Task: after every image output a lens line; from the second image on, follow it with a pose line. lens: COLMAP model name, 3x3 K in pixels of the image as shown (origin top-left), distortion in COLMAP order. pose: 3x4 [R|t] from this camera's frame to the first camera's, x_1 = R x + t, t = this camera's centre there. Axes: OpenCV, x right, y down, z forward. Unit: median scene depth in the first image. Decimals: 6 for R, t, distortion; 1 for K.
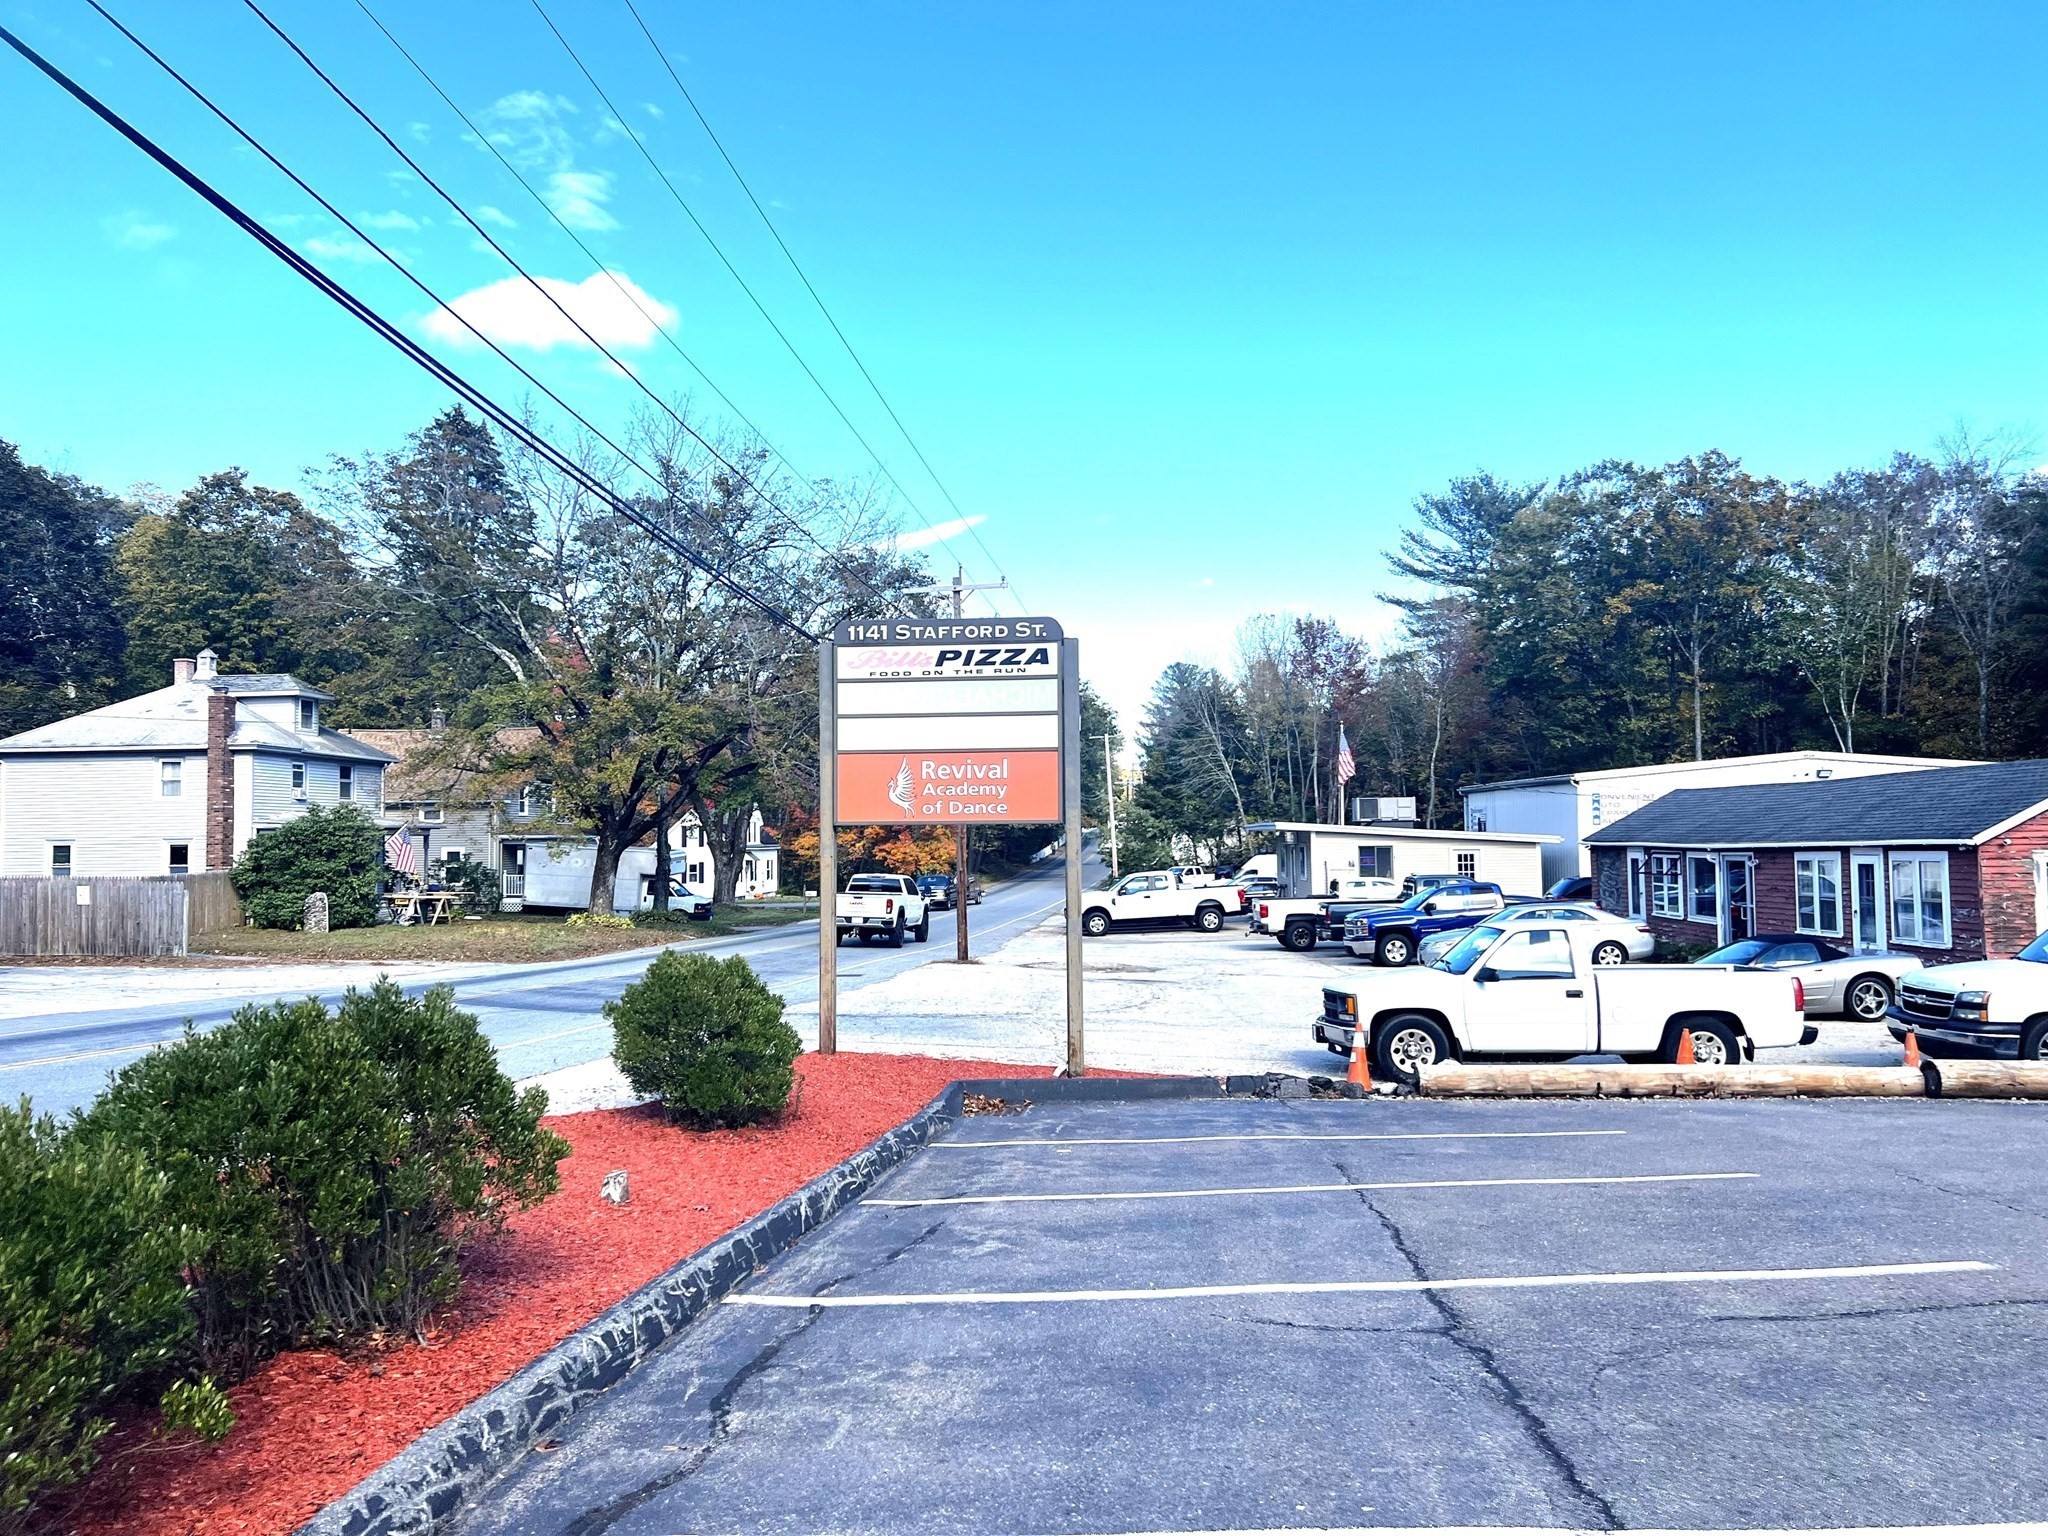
lens RADIAL K [[1526.0, 0, 1052.0], [0, 1526.0, 760.4], [0, 0, 1]] dist [0.060551, -0.063491]
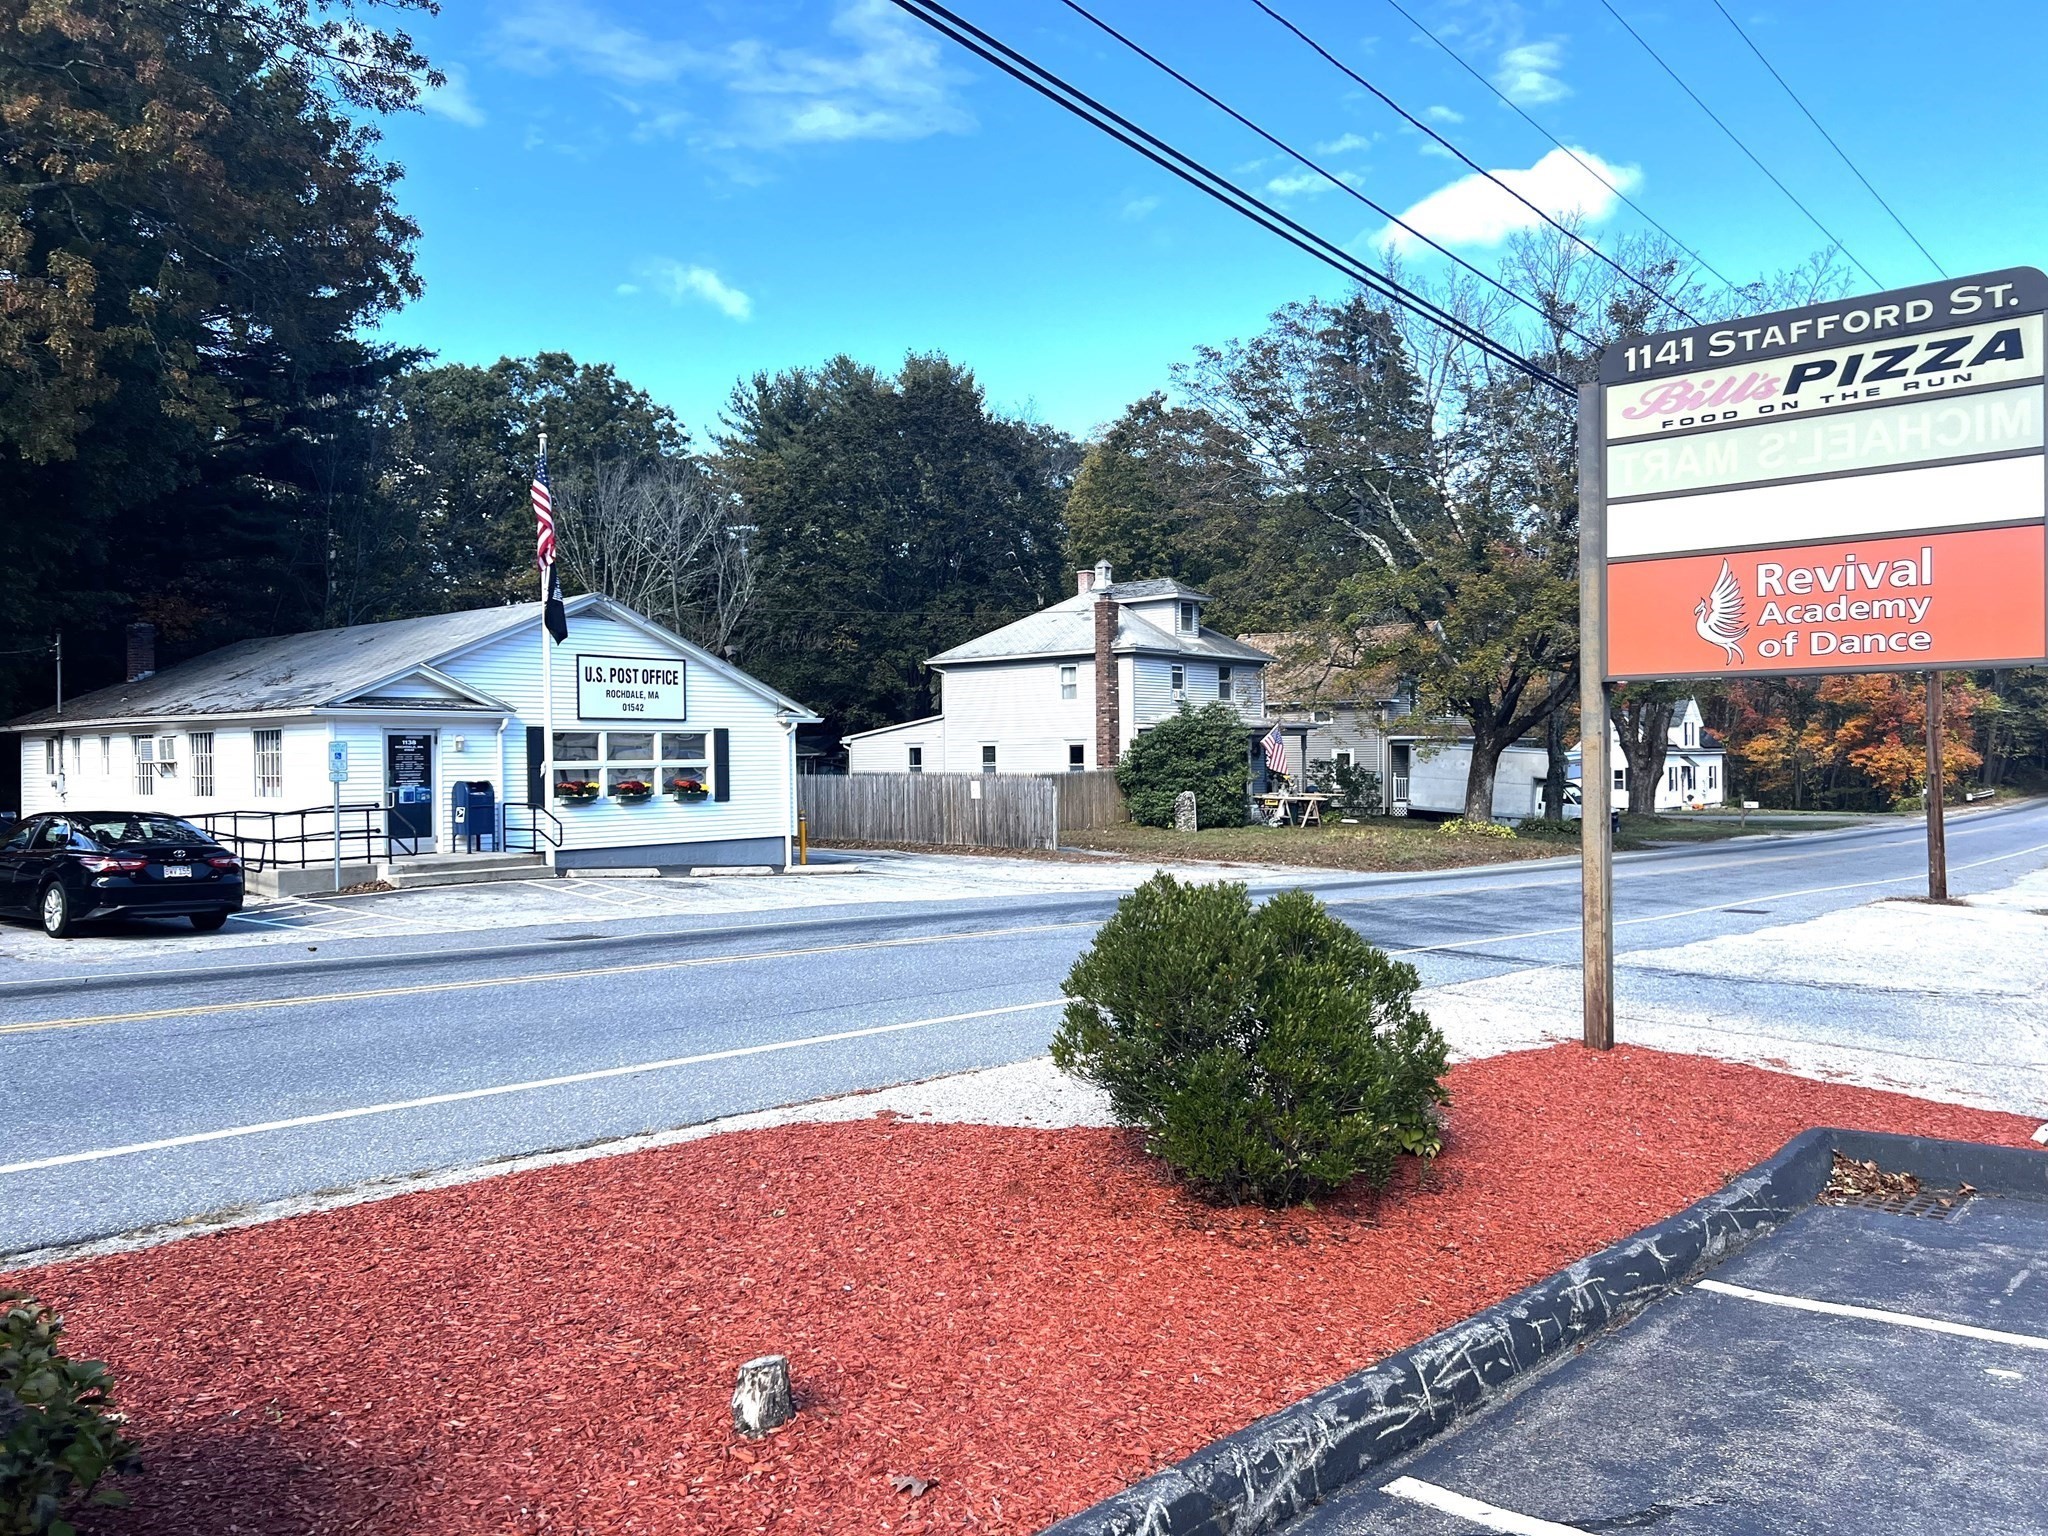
lens RADIAL K [[1526.0, 0, 976.9], [0, 1526.0, 801.4], [0, 0, 1]] dist [0.060551, -0.063491]
pose [[0.800037, 0.017535, -0.599694, 0.010200], [0.034048, 0.996635, 0.074564, 0.011805], [0.598983, -0.080072, 0.796748, 0.111896]]
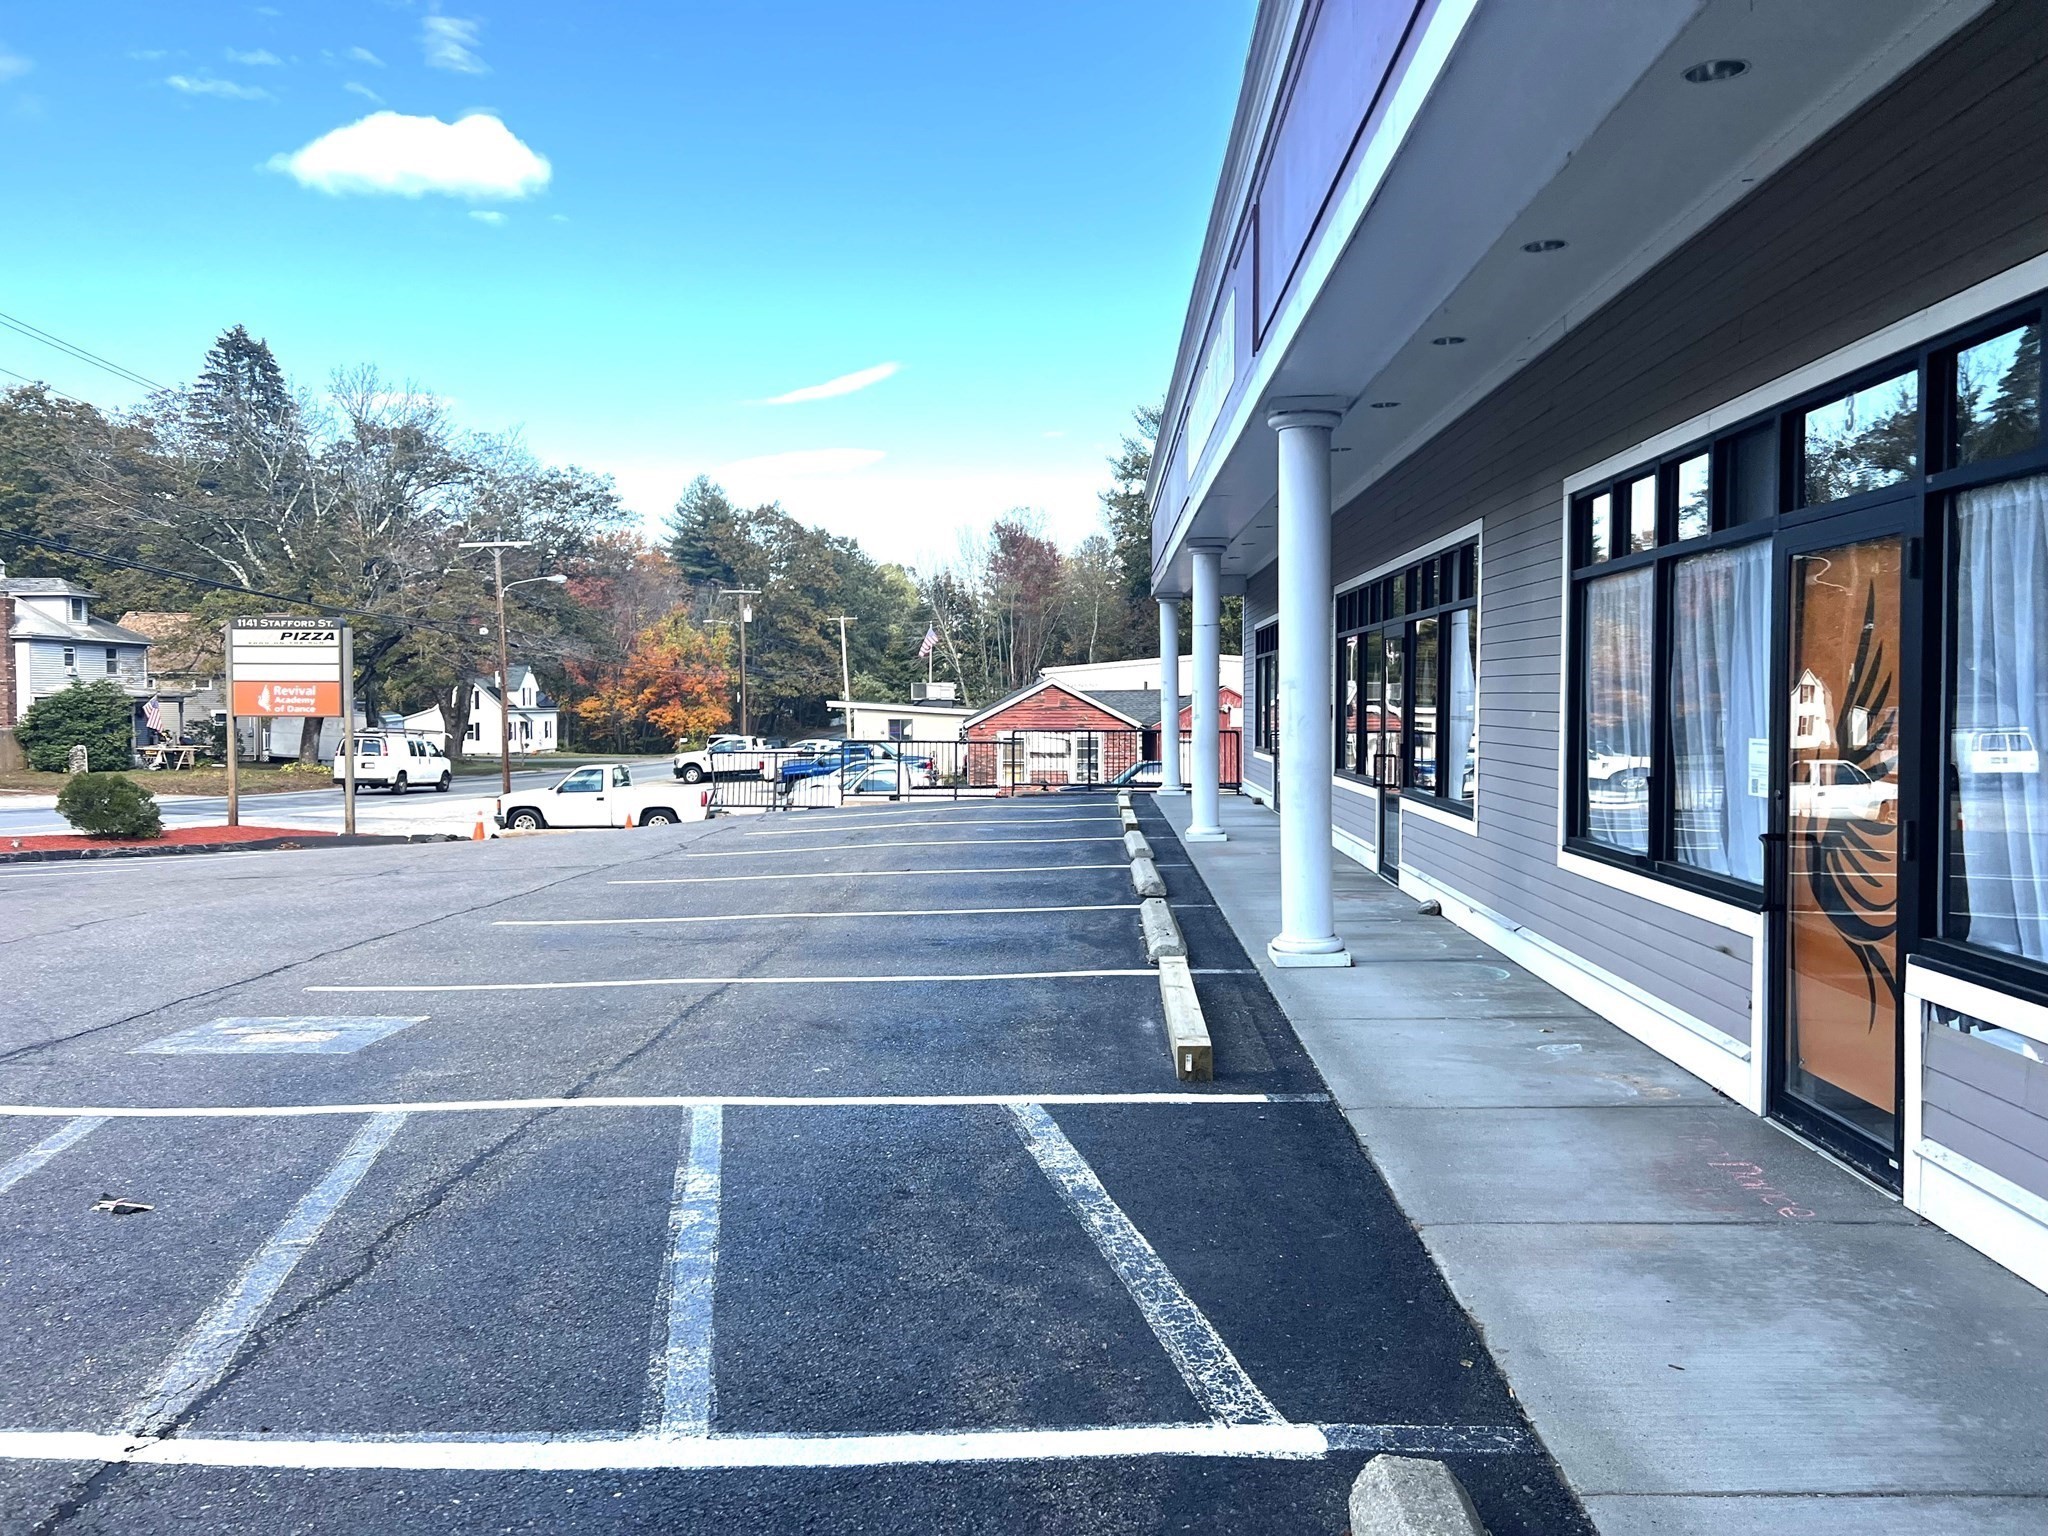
lens RADIAL K [[1526.0, 0, 1055.4], [0, 1526.0, 751.0], [0, 0, 1]] dist [0.060551, -0.063491]
pose [[0.998170, 0.009940, 0.059646, 0.274727], [-0.014938, 0.996359, 0.083935, -0.033445], [-0.058594, -0.084672, 0.994685, -0.373220]]
